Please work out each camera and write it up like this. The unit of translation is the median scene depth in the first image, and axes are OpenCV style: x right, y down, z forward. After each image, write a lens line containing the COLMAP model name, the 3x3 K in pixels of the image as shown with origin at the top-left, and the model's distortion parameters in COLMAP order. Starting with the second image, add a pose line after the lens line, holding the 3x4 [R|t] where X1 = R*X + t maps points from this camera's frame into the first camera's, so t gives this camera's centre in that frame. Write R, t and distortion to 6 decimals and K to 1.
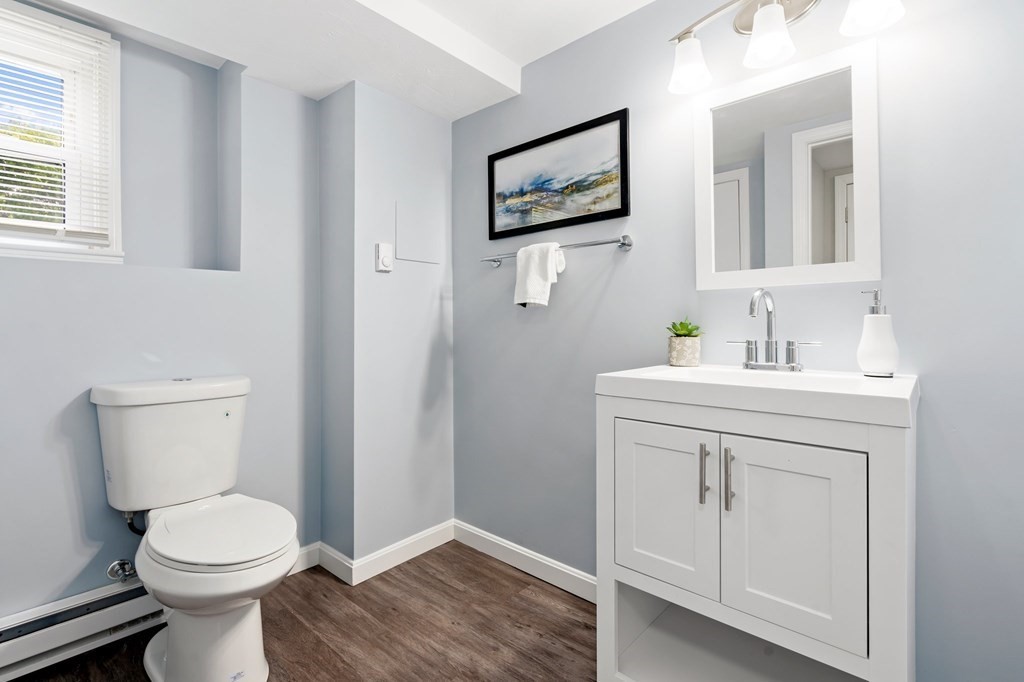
lens RADIAL K [[477.2, 0, 512.6], [0, 477.2, 324.4], [0, 0, 1]] dist [0.000666, 0.000009]
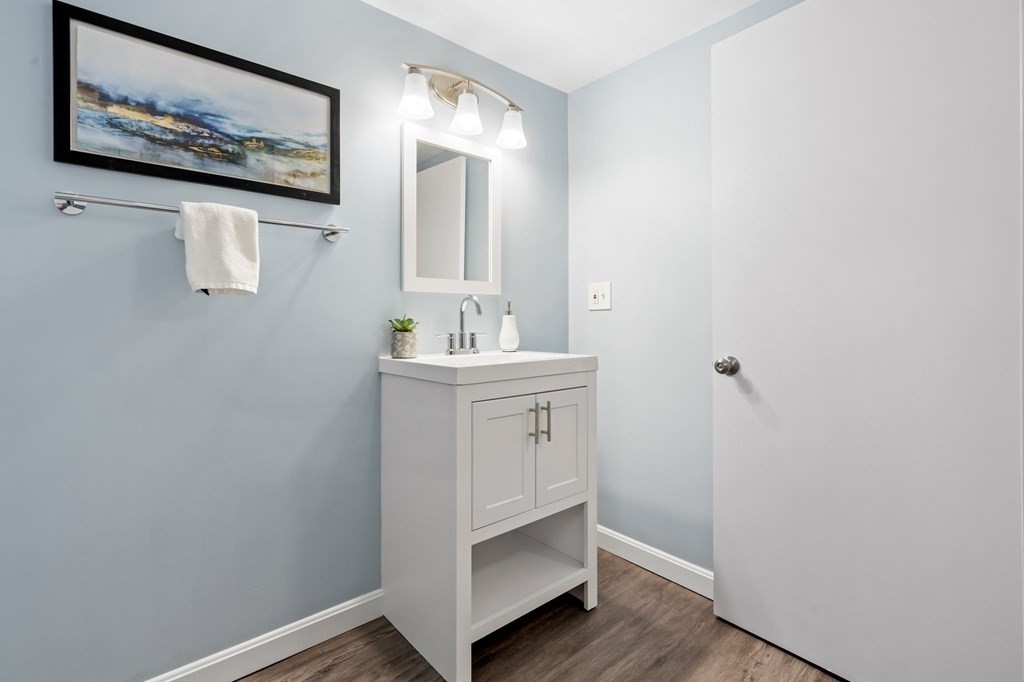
lens RADIAL K [[462.8, 0, 510.8], [0, 462.8, 325.7], [0, 0, 1]] dist [0.000521, 0.000418]
pose [[0.133901, -0.005071, 0.990982, -0.592350], [0.003210, 0.999984, 0.004683, 0.005901], [-0.990990, 0.002554, 0.133915, 0.524200]]
